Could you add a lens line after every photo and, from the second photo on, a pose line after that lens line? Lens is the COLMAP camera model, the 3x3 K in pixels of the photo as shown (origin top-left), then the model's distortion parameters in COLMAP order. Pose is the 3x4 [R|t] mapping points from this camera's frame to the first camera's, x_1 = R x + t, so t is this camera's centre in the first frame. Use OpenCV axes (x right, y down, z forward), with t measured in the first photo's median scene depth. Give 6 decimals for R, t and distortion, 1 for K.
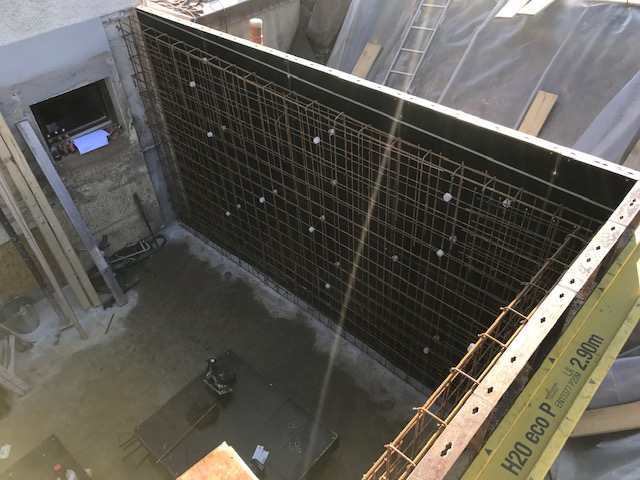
lens RADIAL K [[511.8, 0, 320.0], [0, 511.8, 240.0], [0, 0, 1]] dist [-0.005061, 0.001000]
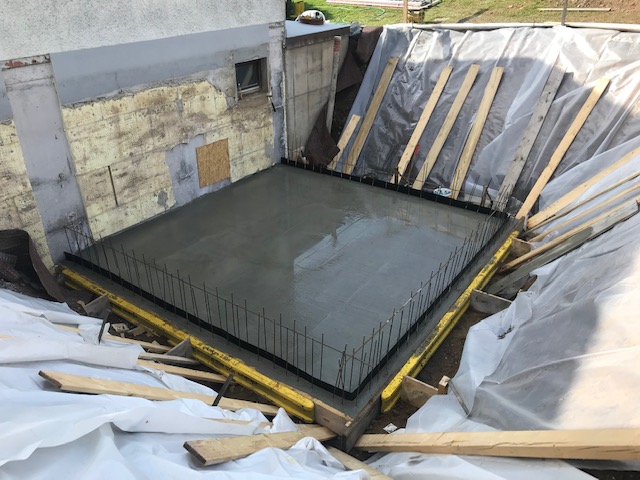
lens RADIAL K [[511.8, 0, 320.0], [0, 511.8, 240.0], [0, 0, 1]] dist [-0.005061, 0.001000]
pose [[0.991248, -0.036646, 0.126827, -0.440690], [0.064750, 0.972167, -0.225163, 0.656738], [-0.115046, 0.231405, 0.966031, -0.549242]]
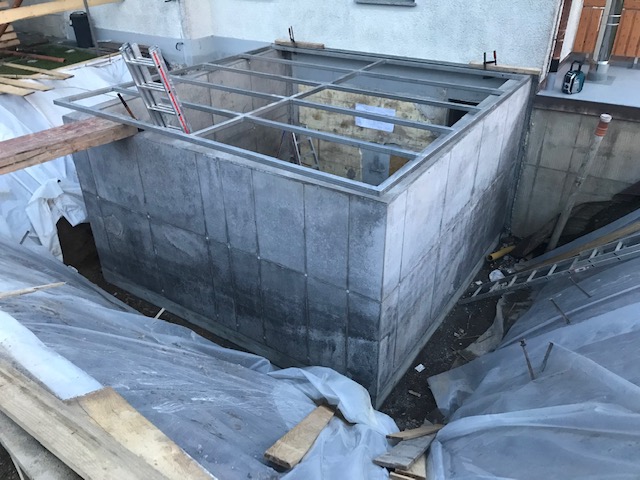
lens RADIAL K [[511.8, 0, 320.0], [0, 511.8, 240.0], [0, 0, 1]] dist [-0.005061, 0.001000]
pose [[0.167983, 0.516688, -0.839533, 0.980359], [-0.667335, 0.686427, 0.288932, -0.116415], [0.725566, 0.511714, 0.460112, 0.067470]]
